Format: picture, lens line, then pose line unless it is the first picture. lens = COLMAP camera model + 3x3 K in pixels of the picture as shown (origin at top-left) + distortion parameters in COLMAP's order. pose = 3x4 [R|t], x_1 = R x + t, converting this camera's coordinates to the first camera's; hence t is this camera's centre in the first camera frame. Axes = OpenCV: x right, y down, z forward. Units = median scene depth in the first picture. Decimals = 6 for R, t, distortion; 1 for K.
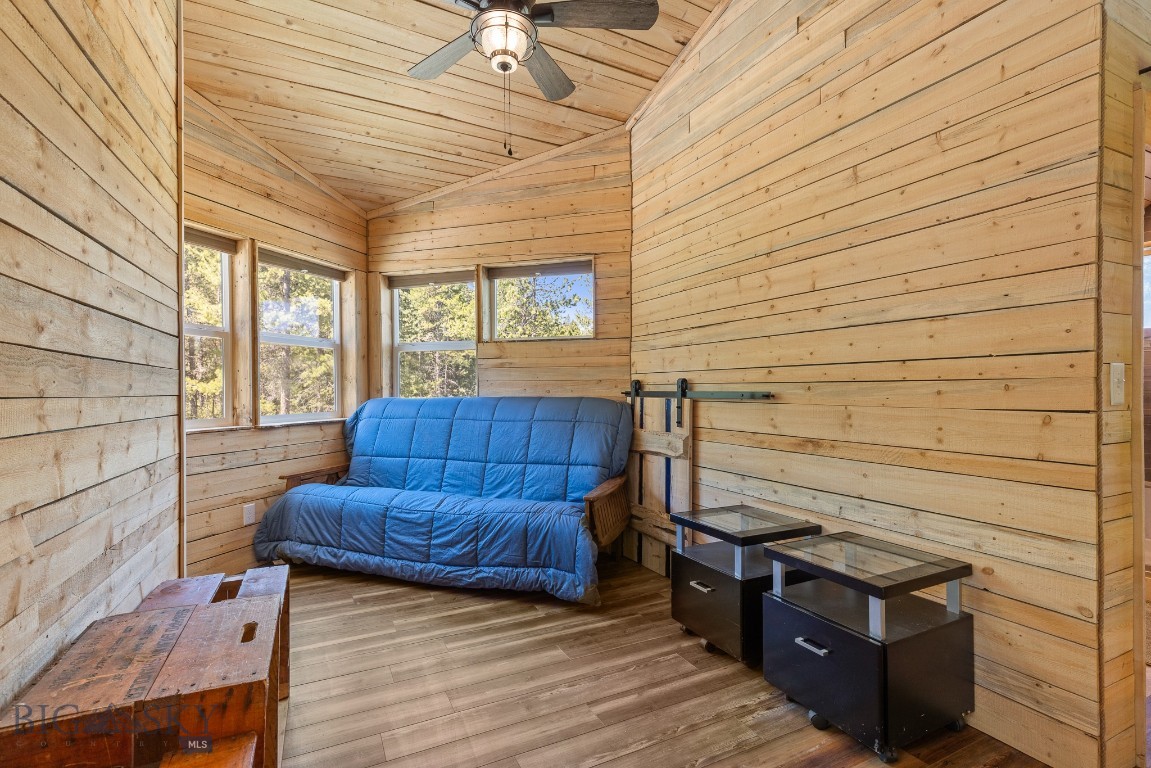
lens RADIAL K [[518.4, 0, 578.6], [0, 518.4, 392.6], [0, 0, 1]] dist [0.004475, -0.000215]
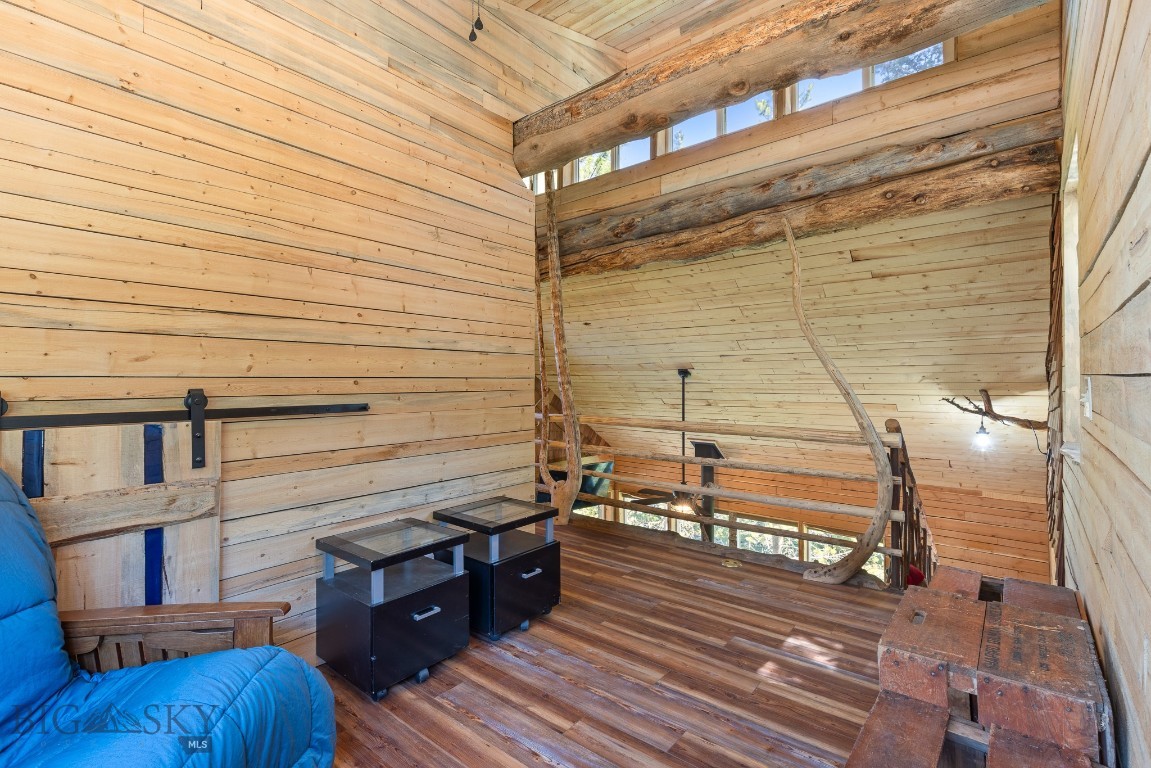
lens RADIAL K [[518.4, 0, 559.2], [0, 518.4, 369.4], [0, 0, 1]] dist [0.004475, -0.000215]
pose [[-0.373362, 0.025175, 0.927344, -0.578411], [0.012426, 0.999678, -0.022136, -0.033785], [-0.927602, 0.003258, -0.373555, 0.887313]]
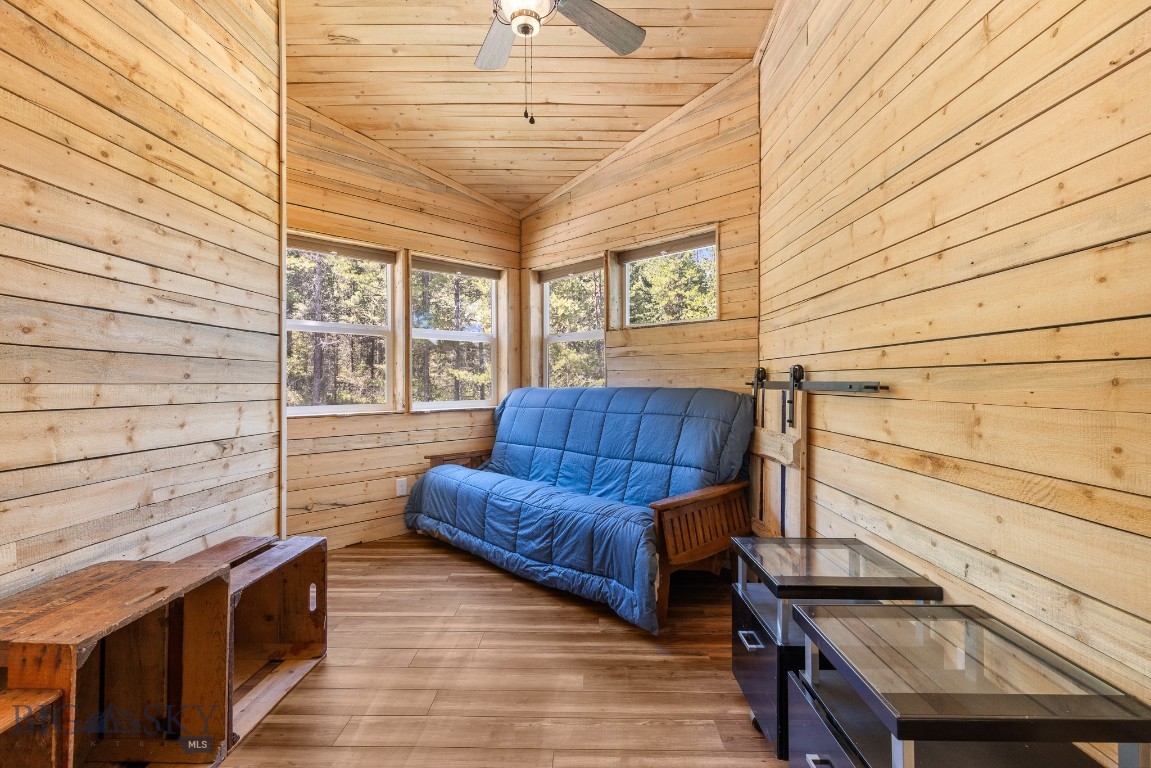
lens RADIAL K [[518.4, 0, 579.6], [0, 518.4, 381.8], [0, 0, 1]] dist [0.004475, -0.000215]
pose [[0.892502, 0.001839, -0.451040, 0.280934], [-0.003484, 0.999990, -0.002818, 0.001691], [0.451030, 0.004087, 0.892499, 0.171366]]
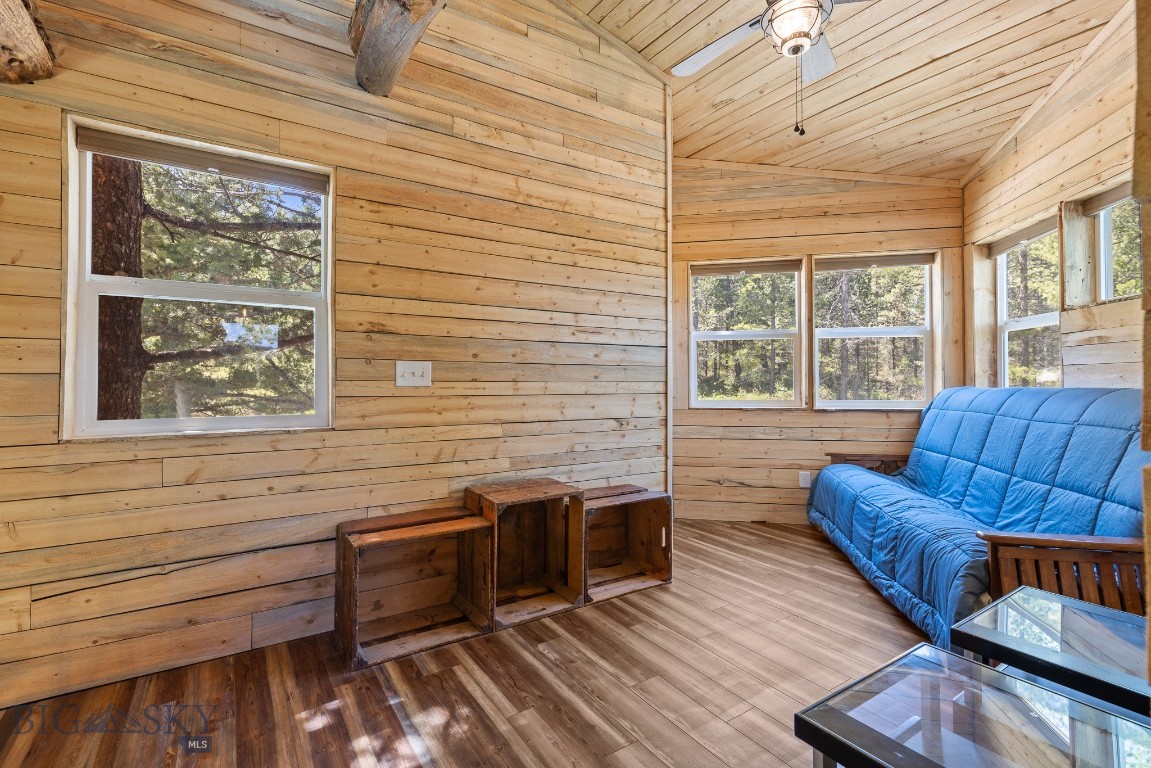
lens RADIAL K [[518.4, 0, 585.8], [0, 518.4, 374.4], [0, 0, 1]] dist [0.004475, -0.000215]
pose [[0.141888, -0.010280, -0.989829, 0.598794], [-0.003127, 0.999936, -0.010833, 0.000436], [0.989878, 0.004632, 0.141847, 0.364139]]
